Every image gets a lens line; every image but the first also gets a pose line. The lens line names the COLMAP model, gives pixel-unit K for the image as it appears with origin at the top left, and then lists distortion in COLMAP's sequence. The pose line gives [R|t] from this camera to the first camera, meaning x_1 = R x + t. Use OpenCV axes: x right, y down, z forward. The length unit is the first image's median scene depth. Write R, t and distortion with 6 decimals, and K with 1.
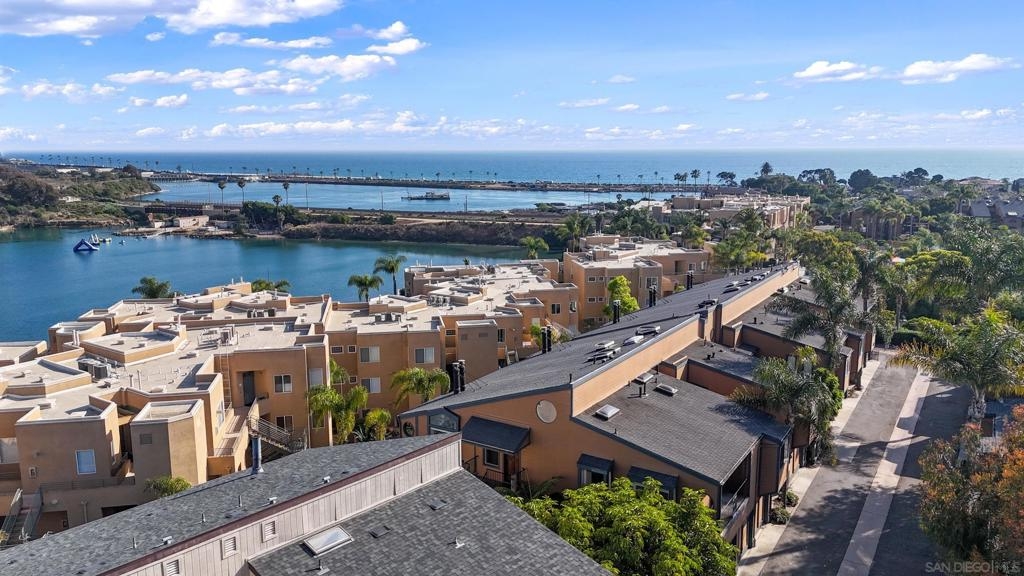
lens RADIAL K [[722.1, 0, 512.0], [0, 722.1, 288.0], [0, 0, 1]] dist [0.118788, -0.156572]
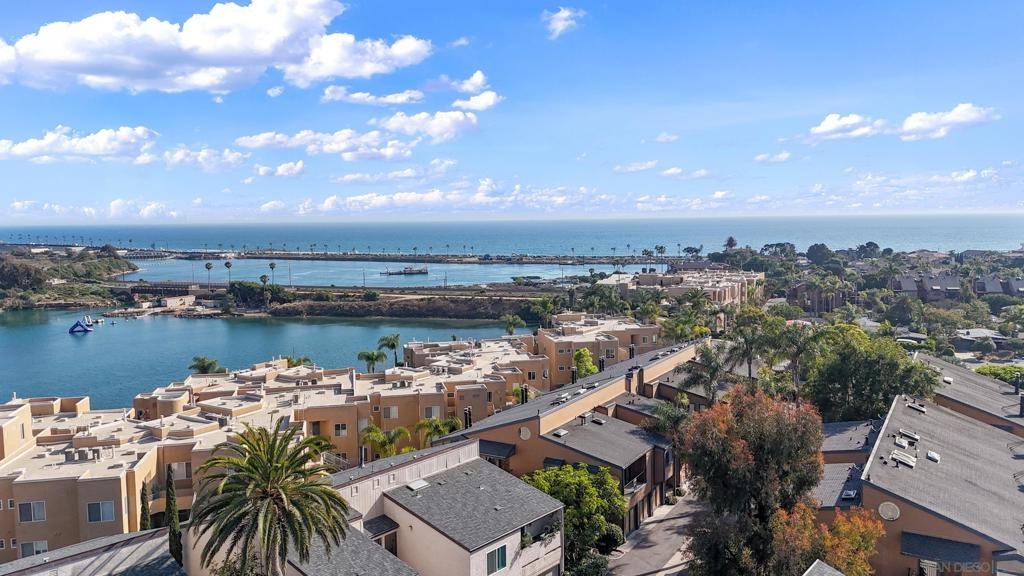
lens RADIAL K [[722.1, 0, 512.0], [0, 722.1, 288.0], [0, 0, 1]] dist [0.118788, -0.156572]
pose [[0.999391, -0.013062, 0.032370, -0.007932], [0.016203, 0.994982, -0.098729, 0.000527], [-0.030918, 0.099194, 0.994588, -0.175394]]
